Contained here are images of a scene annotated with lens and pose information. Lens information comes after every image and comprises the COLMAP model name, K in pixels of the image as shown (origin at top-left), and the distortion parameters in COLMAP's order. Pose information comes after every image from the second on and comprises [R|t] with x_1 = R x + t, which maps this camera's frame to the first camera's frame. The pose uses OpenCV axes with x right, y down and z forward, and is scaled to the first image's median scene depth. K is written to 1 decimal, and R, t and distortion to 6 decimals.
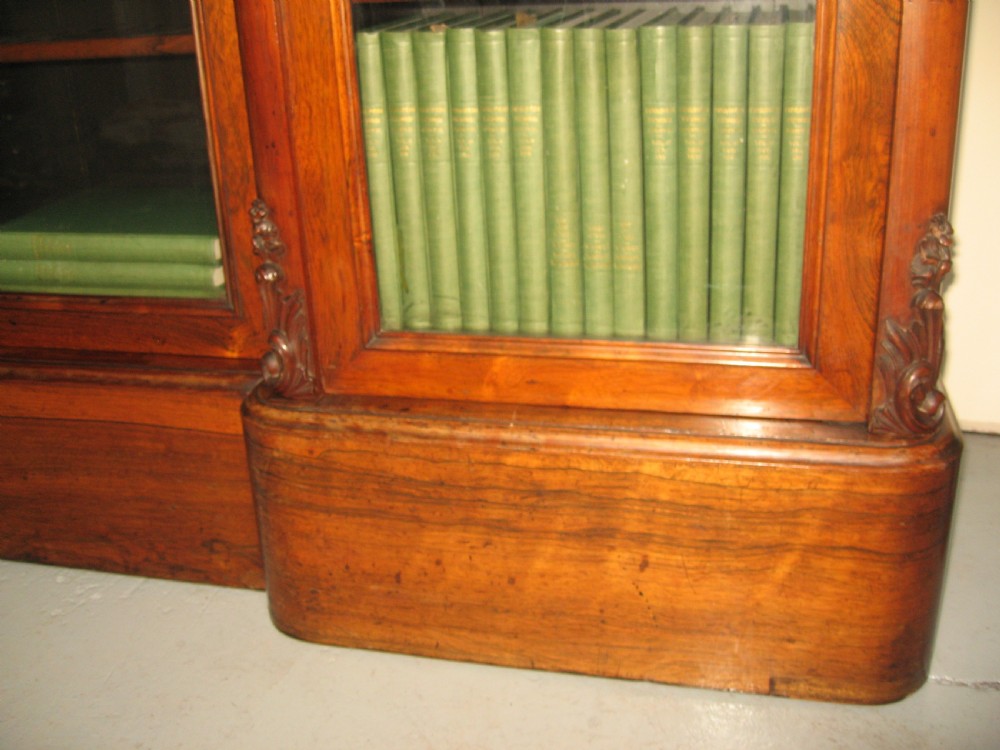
lens RADIAL K [[1106.0, 0, 501.2], [0, 1106.0, 375.2], [0, 0, 1]] dist [-0.092647, 0.000000]
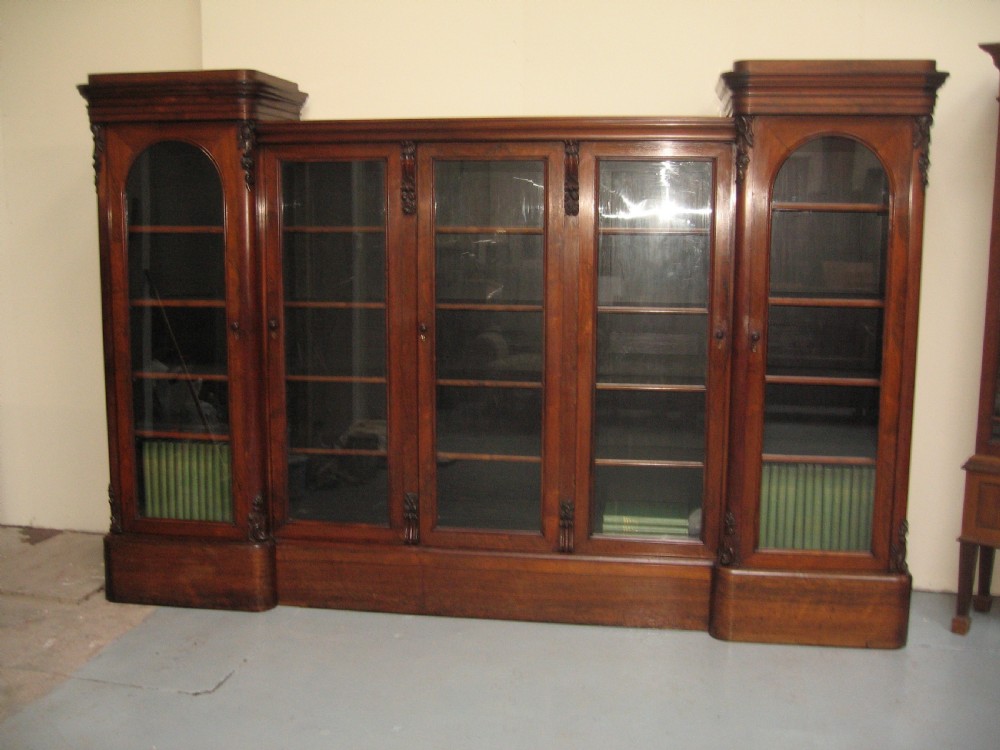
lens RADIAL K [[1106.0, 0, 501.8], [0, 1106.0, 380.4], [0, 0, 1]] dist [-0.092647, 0.000000]
pose [[0.996779, 0.026130, 0.075816, -1.263357], [-0.006998, 0.970160, -0.242364, 0.315256], [-0.079887, 0.241053, 0.967218, -2.626481]]
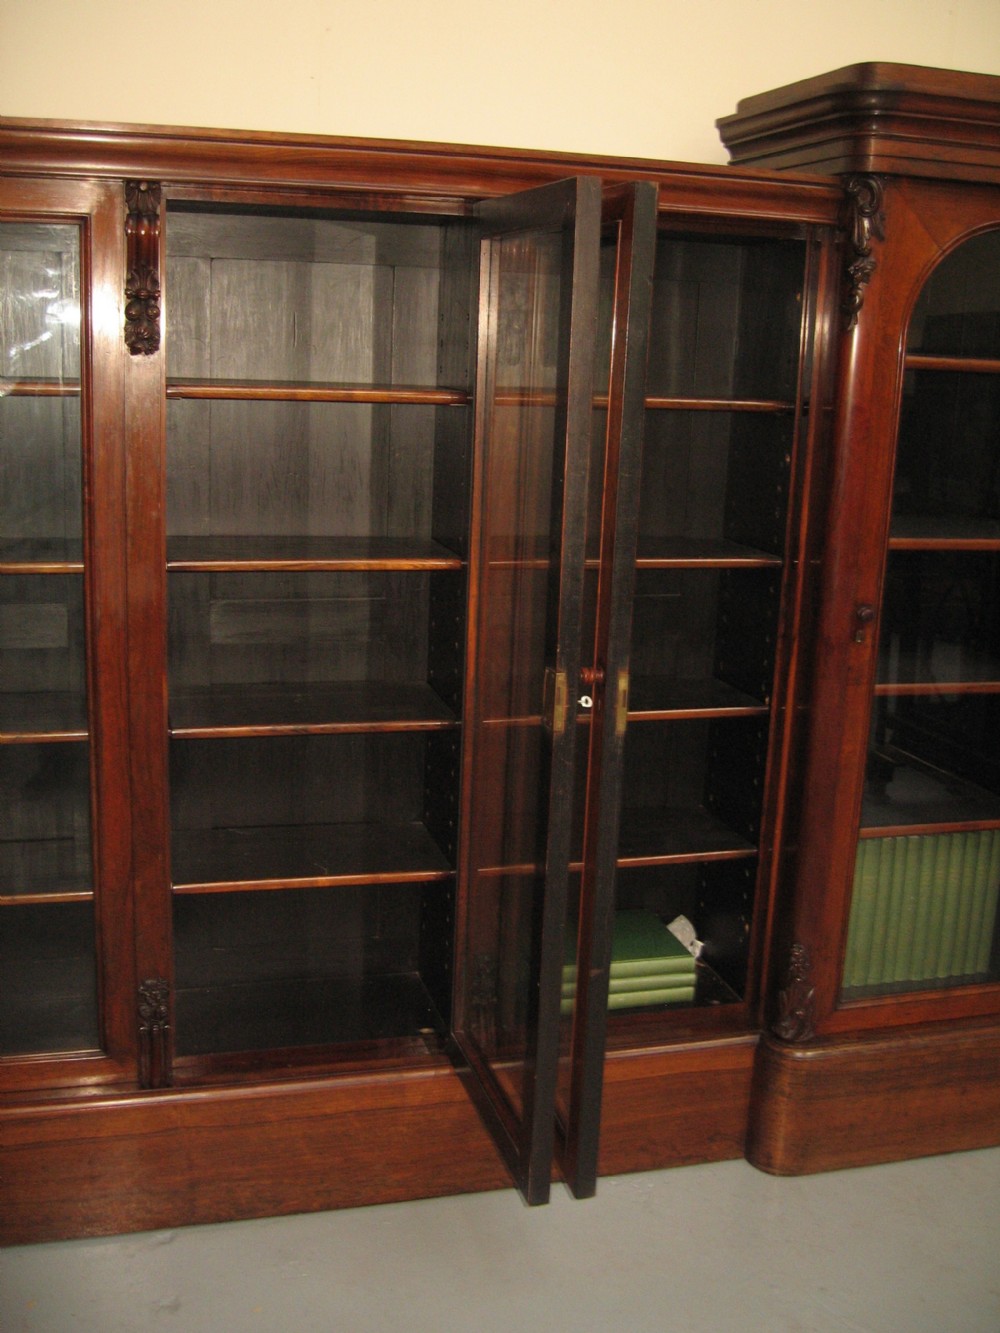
lens RADIAL K [[1474.4, 0, 496.6], [0, 1474.4, 666.7], [0, 0, 1]] dist [-0.092647, 0.000000]
pose [[0.877028, -0.038588, 0.478887, -1.897449], [0.120890, 0.982423, -0.142234, -0.331545], [-0.464981, 0.182636, 0.866277, -1.098128]]
